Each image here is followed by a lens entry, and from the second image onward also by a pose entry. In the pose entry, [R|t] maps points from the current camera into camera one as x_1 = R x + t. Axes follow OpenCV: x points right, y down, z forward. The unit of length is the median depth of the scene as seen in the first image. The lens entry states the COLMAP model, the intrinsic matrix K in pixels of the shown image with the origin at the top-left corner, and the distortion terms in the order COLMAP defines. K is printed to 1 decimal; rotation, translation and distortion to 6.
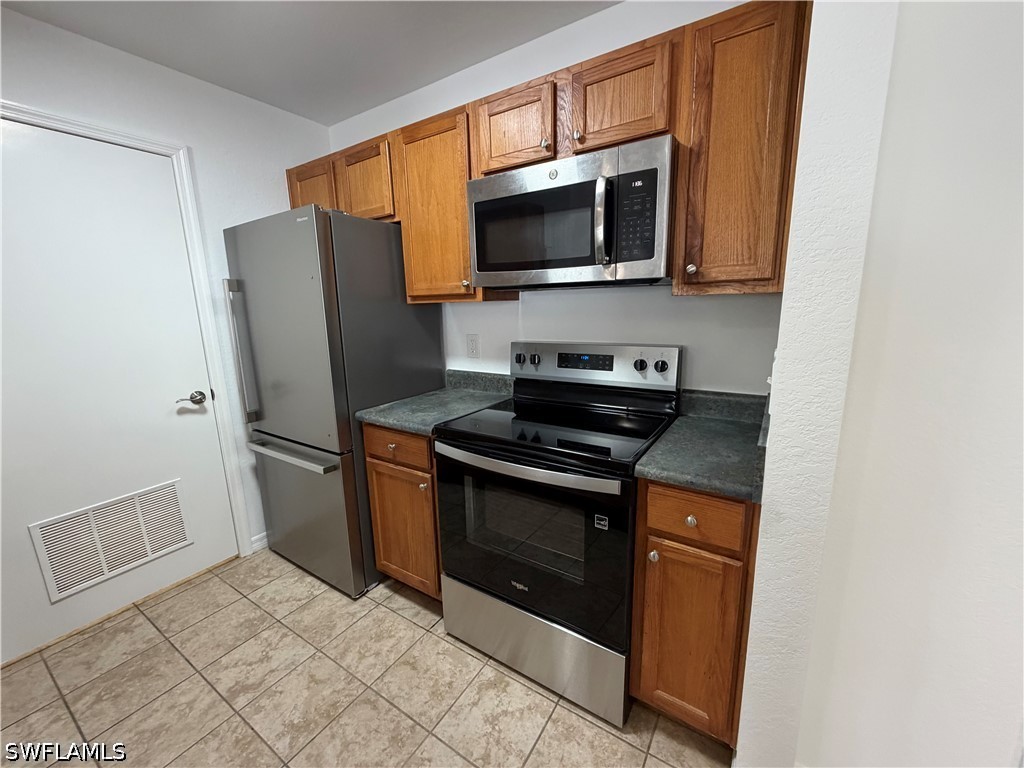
lens RADIAL K [[408.1, 0, 509.9], [0, 408.1, 384.8], [0, 0, 1]] dist [-0.000343, 0.000683]
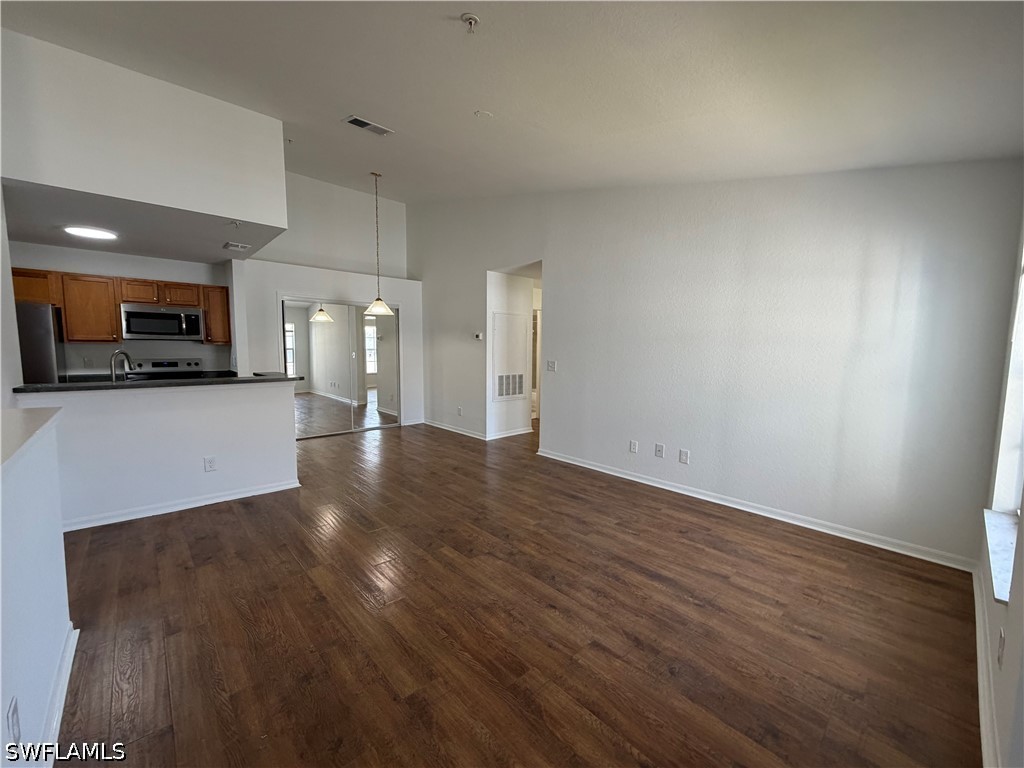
lens RADIAL K [[408.1, 0, 511.0], [0, 408.1, 385.9], [0, 0, 1]] dist [-0.000343, 0.000683]
pose [[0.246660, -0.064169, 0.966975, -2.252730], [0.172427, 0.984791, 0.021368, 0.504467], [-0.953639, 0.161462, 0.253973, -2.306782]]
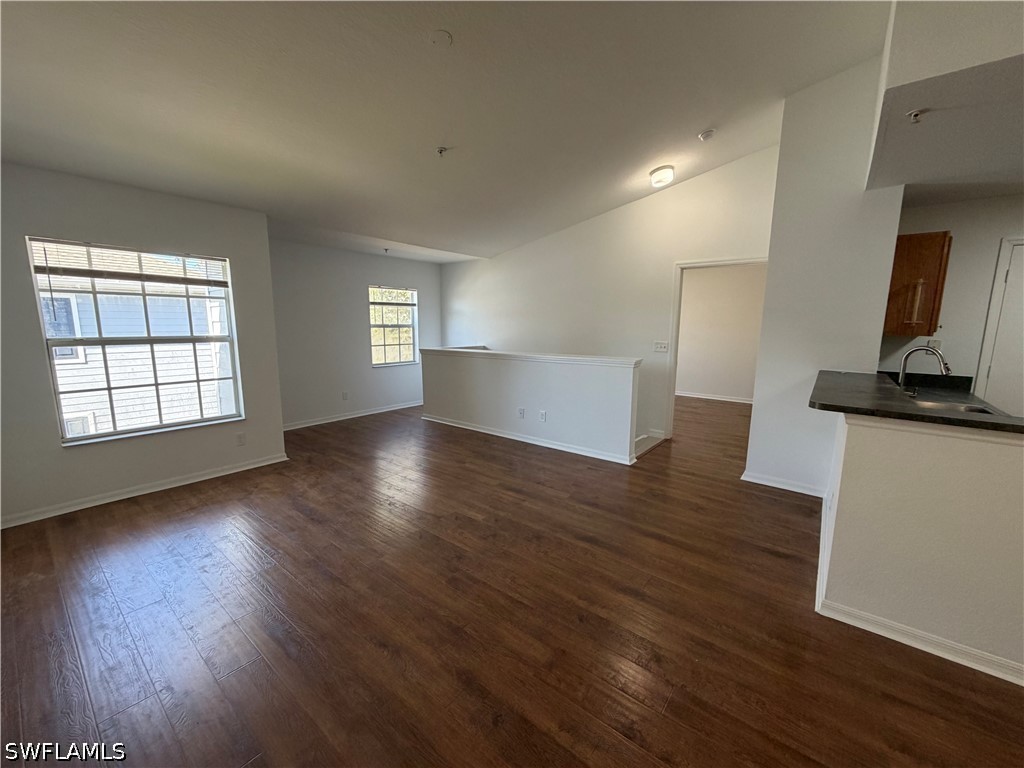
lens RADIAL K [[408.1, 0, 509.6], [0, 408.1, 384.8], [0, 0, 1]] dist [-0.000343, 0.000683]
pose [[-0.094352, 0.175886, -0.979878, 1.014447], [-0.198186, 0.961250, 0.191625, 0.192502], [0.975613, 0.212278, -0.055838, -1.391445]]
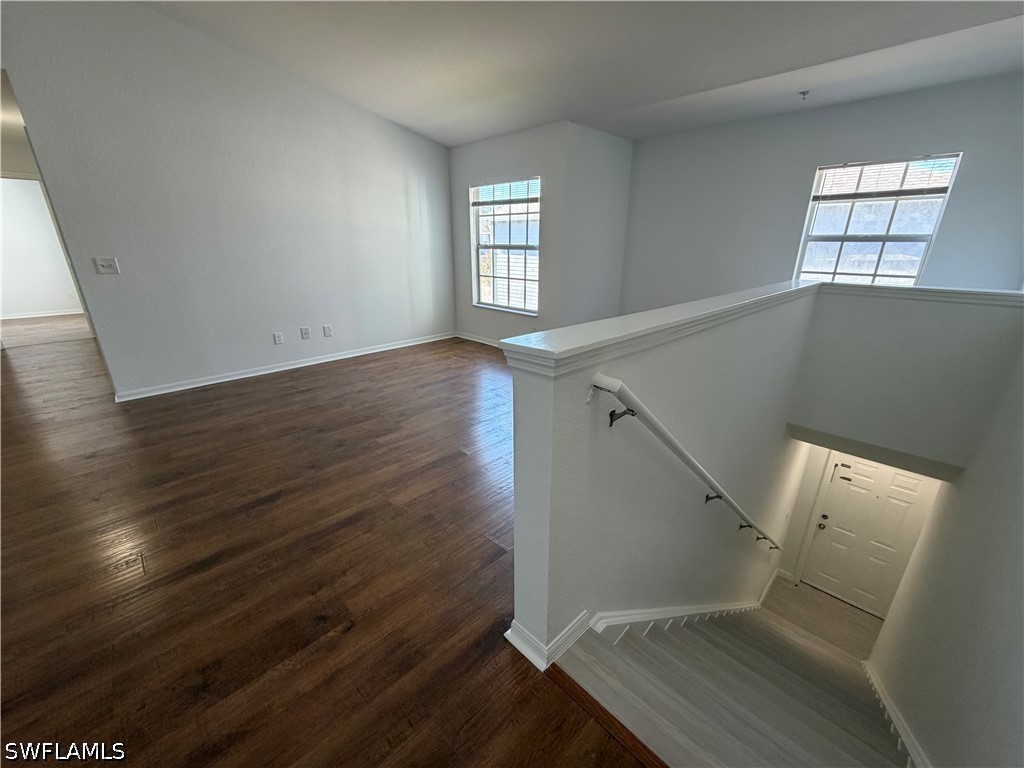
lens RADIAL K [[408.1, 0, 509.7], [0, 408.1, 385.0], [0, 0, 1]] dist [-0.000343, 0.000683]
pose [[-0.976401, -0.048421, 0.210467, -1.632433], [0.065103, 0.863216, 0.500619, 0.093444], [-0.205919, 0.502507, -0.839693, -0.222547]]
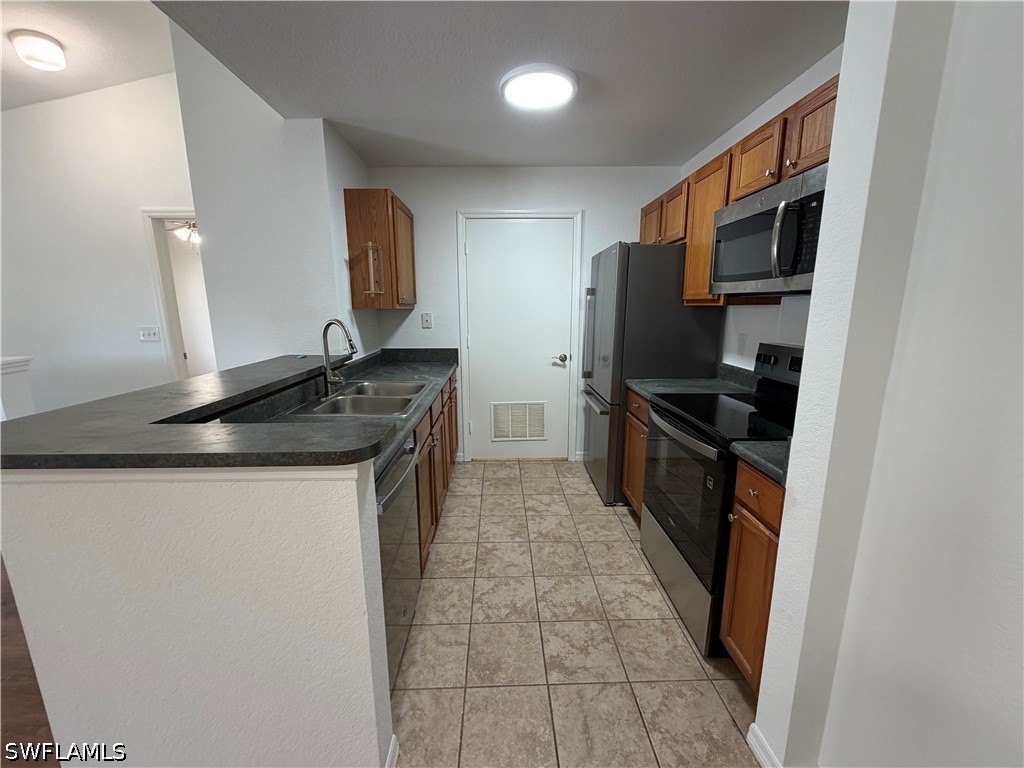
lens RADIAL K [[408.1, 0, 510.1], [0, 408.1, 384.9], [0, 0, 1]] dist [-0.000343, 0.000683]
pose [[0.564403, 0.179761, -0.805689, 0.639728], [-0.169232, 0.980469, 0.100207, 0.011576], [0.807966, 0.079791, 0.583801, -0.209551]]
